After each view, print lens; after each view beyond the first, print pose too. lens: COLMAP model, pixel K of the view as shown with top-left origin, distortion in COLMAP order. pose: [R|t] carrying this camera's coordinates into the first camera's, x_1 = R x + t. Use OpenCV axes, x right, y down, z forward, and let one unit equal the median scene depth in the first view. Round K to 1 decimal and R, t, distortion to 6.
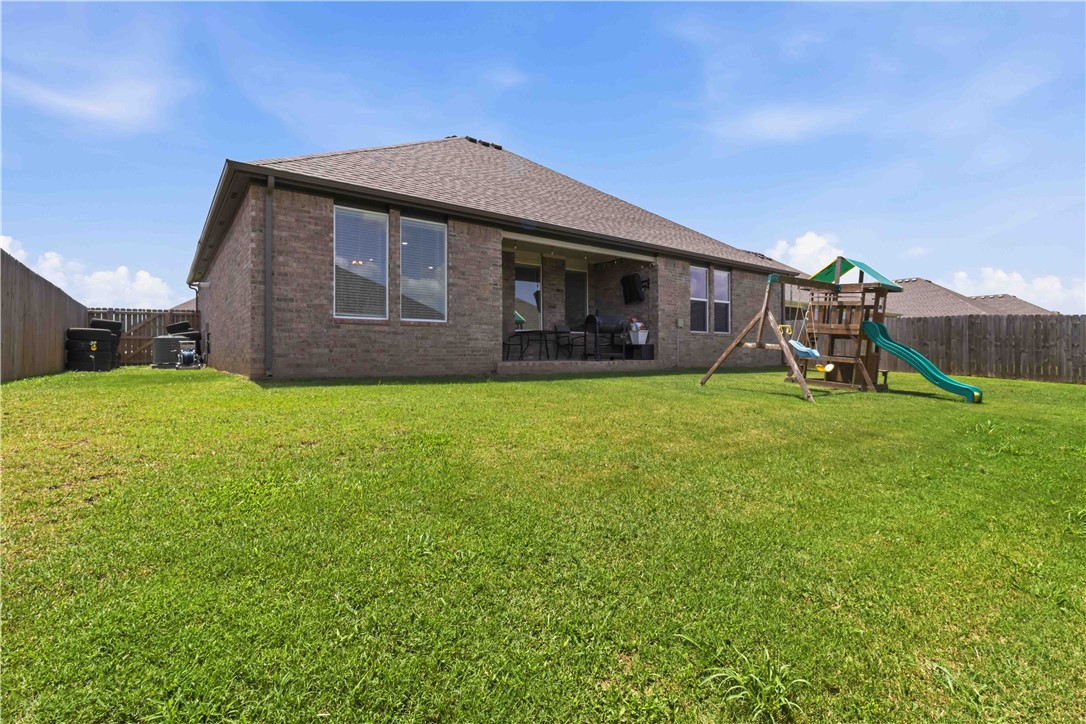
lens RADIAL K [[507.7, 0, 545.7], [0, 507.7, 360.9], [0, 0, 1]] dist [-0.001301, -0.000026]
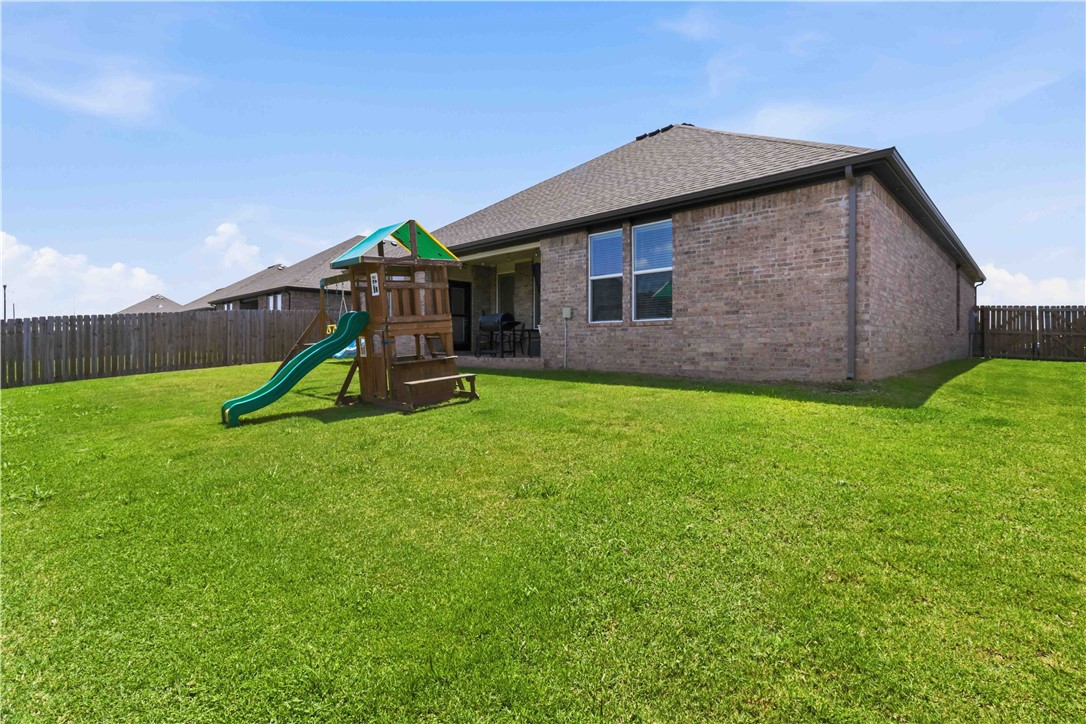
lens RADIAL K [[507.7, 0, 555.7], [0, 507.7, 342.2], [0, 0, 1]] dist [-0.001301, -0.000026]
pose [[0.174506, -0.005366, -0.984641, 0.819898], [-0.011962, 0.999900, -0.007569, -0.017835], [0.984583, 0.013099, 0.174425, 0.662998]]
